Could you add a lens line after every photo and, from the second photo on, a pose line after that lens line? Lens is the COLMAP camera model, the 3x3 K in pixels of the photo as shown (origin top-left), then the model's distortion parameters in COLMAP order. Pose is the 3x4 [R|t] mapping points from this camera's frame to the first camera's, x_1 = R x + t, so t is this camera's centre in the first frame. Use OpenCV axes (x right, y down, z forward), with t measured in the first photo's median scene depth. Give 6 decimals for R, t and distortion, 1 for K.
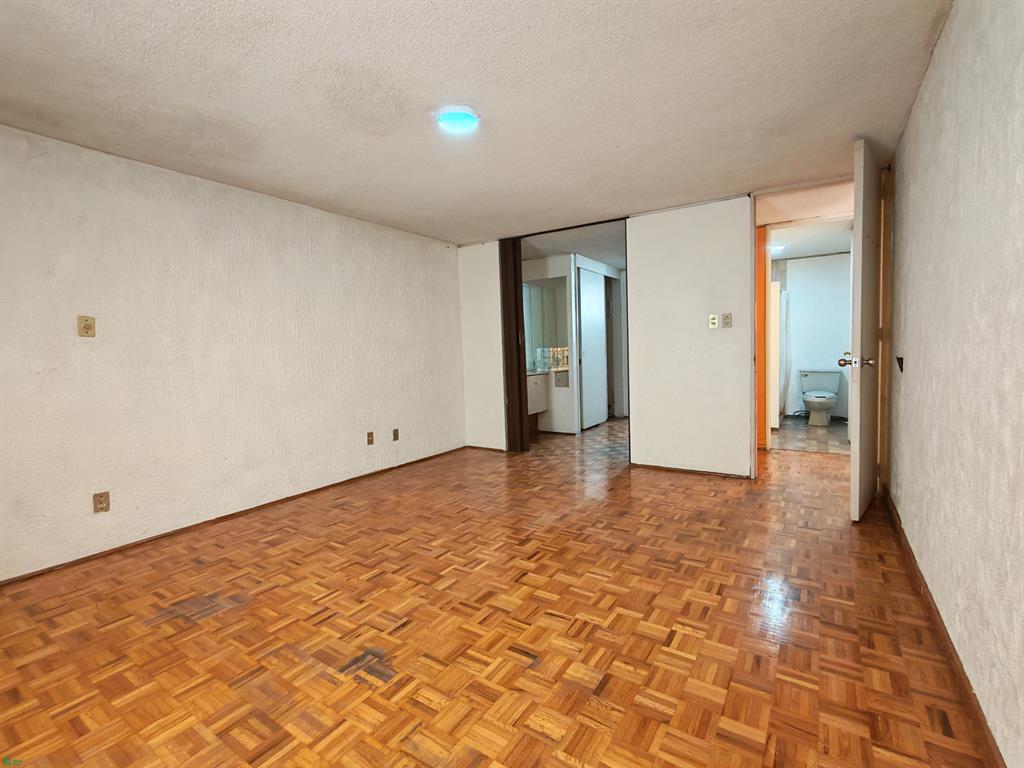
lens RADIAL K [[472.5, 0, 509.3], [0, 472.5, 382.6], [0, 0, 1]] dist [-0.002433, 0.001650]
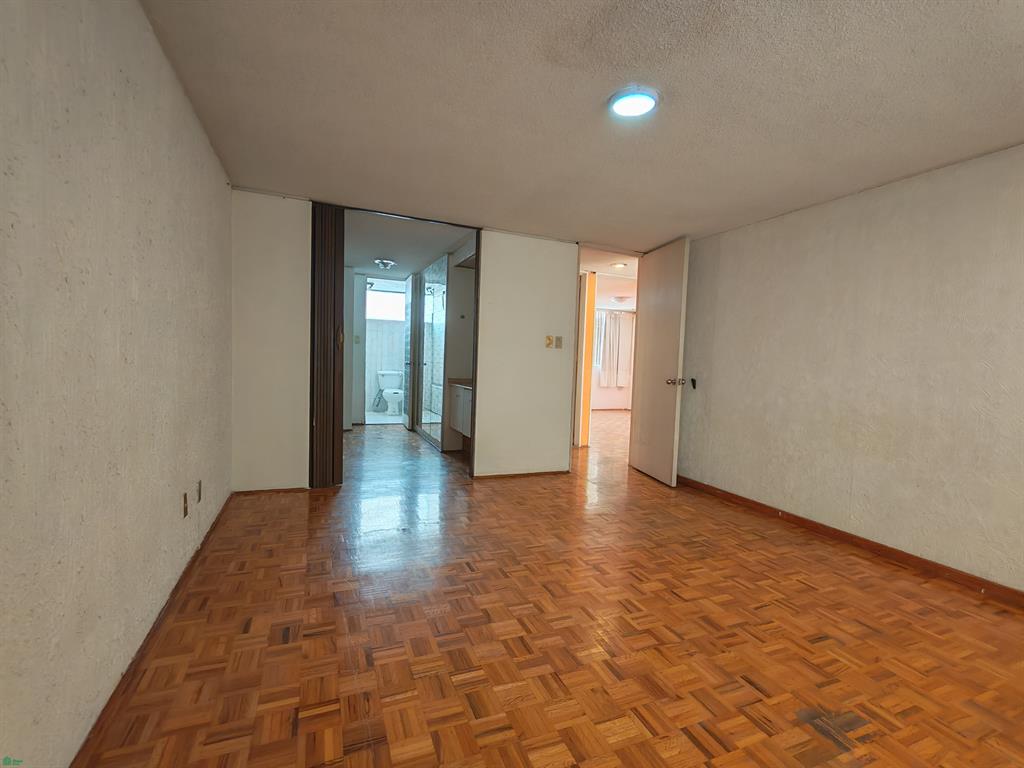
lens RADIAL K [[472.5, 0, 512.8], [0, 472.5, 384.3], [0, 0, 1]] dist [-0.002433, 0.001650]
pose [[0.550024, 0.006252, 0.835126, -0.959726], [-0.001027, 0.999976, -0.006810, -0.028801], [-0.835149, 0.002888, 0.550017, 0.705727]]
